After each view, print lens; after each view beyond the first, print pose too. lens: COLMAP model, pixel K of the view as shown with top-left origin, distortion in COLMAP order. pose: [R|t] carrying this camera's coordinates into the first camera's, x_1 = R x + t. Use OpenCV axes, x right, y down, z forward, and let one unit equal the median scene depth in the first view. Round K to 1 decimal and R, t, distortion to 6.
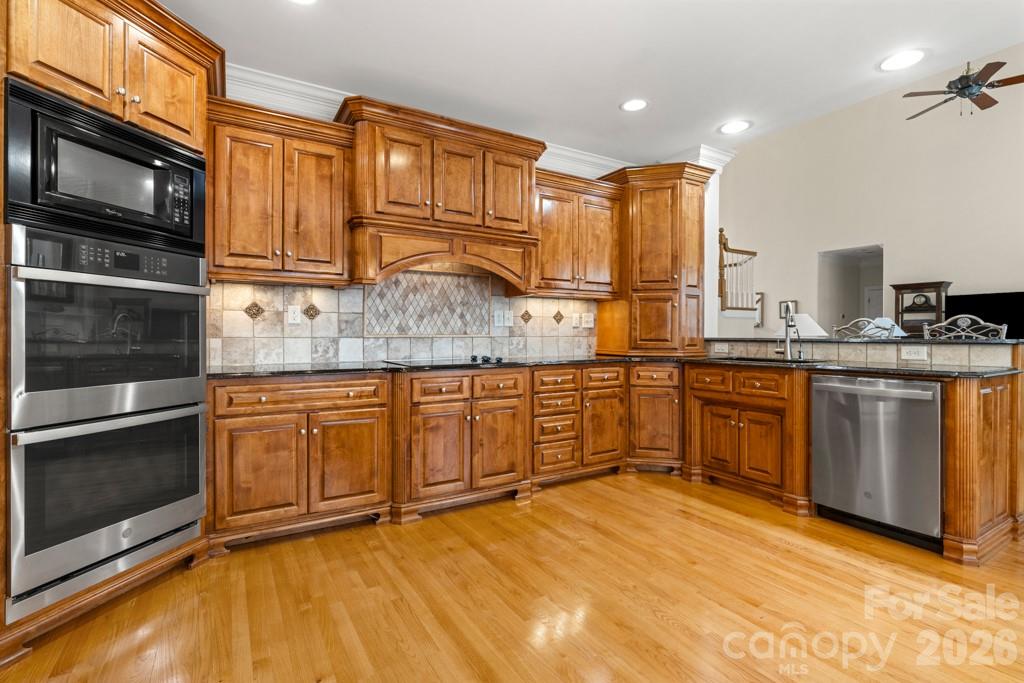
lens RADIAL K [[484.5, 0, 513.0], [0, 484.5, 337.9], [0, 0, 1]] dist [-0.000684, 0.001305]
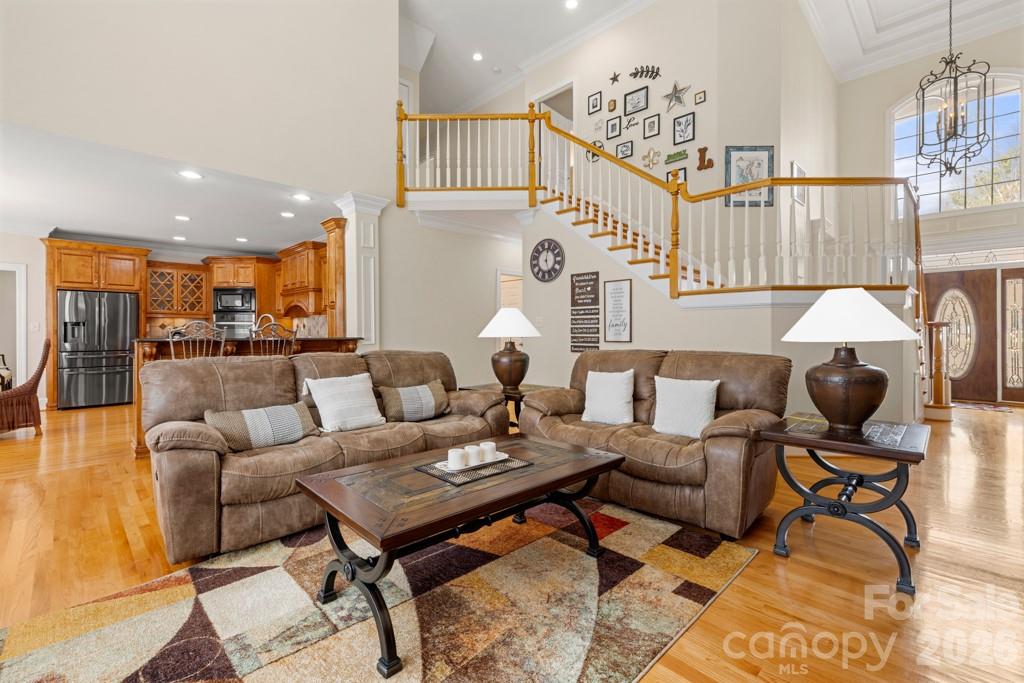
lens RADIAL K [[451.1, 0, 507.2], [0, 451.1, 332.3], [0, 0, 1]] dist [0.001785, -0.000764]
pose [[0.221741, -0.012797, -0.975022, 2.073027], [-0.005281, 0.999883, -0.014325, 0.009004], [0.975091, 0.008325, 0.221648, 1.389832]]
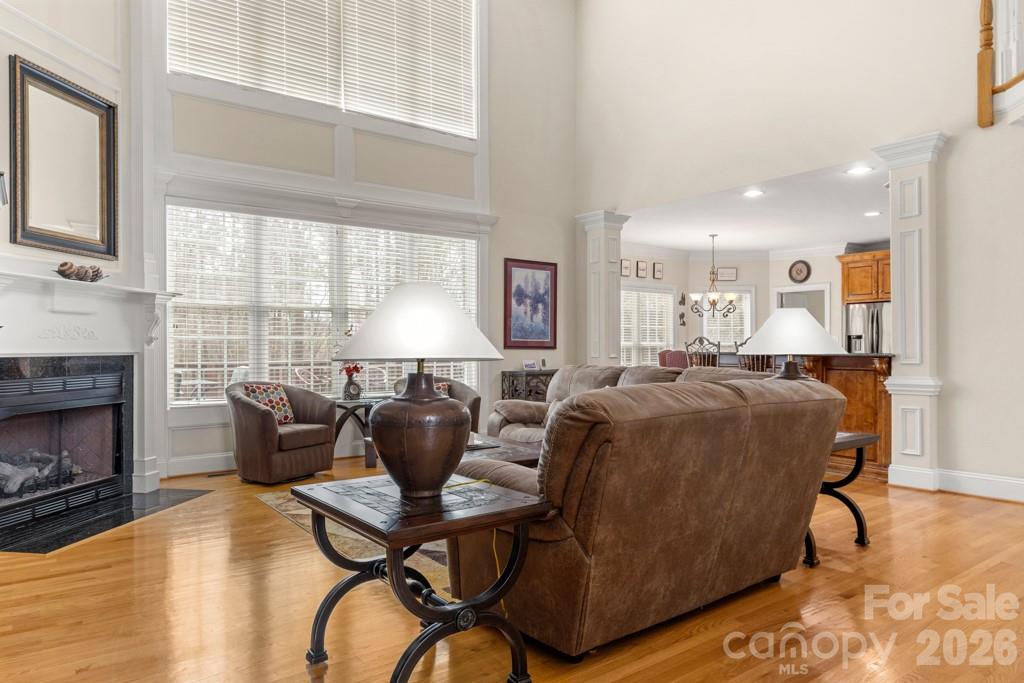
lens RADIAL K [[665.0, 0, 506.7], [0, 665.0, 350.1], [0, 0, 1]] dist [0.012390, 0.000092]
pose [[-0.997197, 0.006357, -0.074547, 1.503185], [0.005863, 0.999959, 0.006842, -0.015397], [0.074587, 0.006386, -0.997194, 2.689934]]
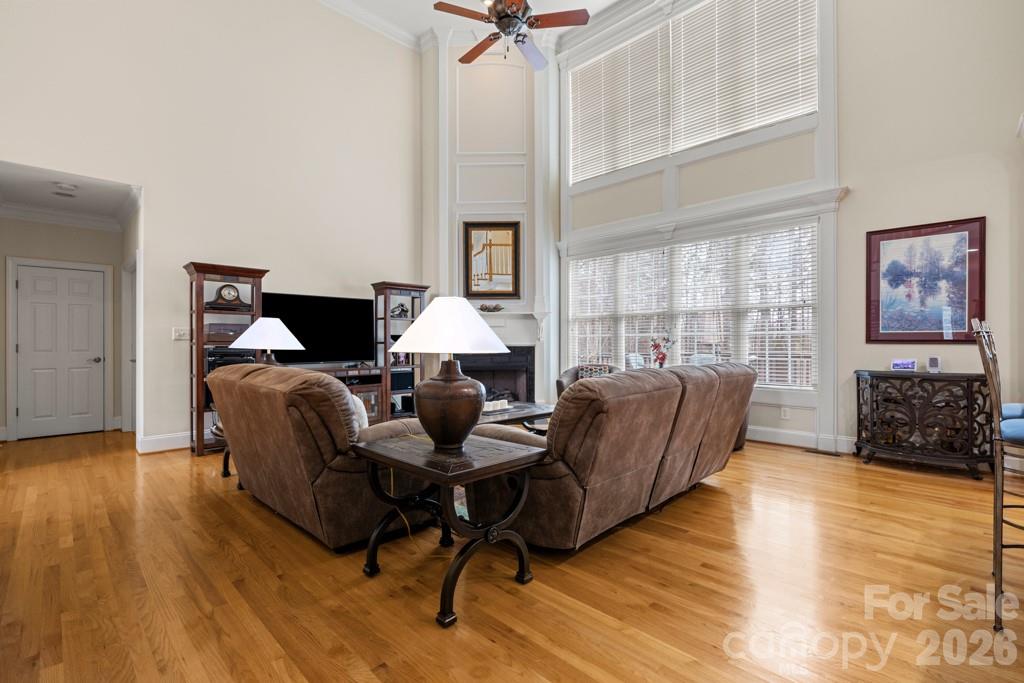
lens RADIAL K [[461.4, 0, 514.5], [0, 461.4, 339.6], [0, 0, 1]] dist [-0.003462, -0.000194]
pose [[-0.236220, 0.007370, 0.971672, 0.343542], [0.013325, 0.999902, -0.004345, -0.021290], [-0.971608, 0.011921, -0.236295, 1.714415]]
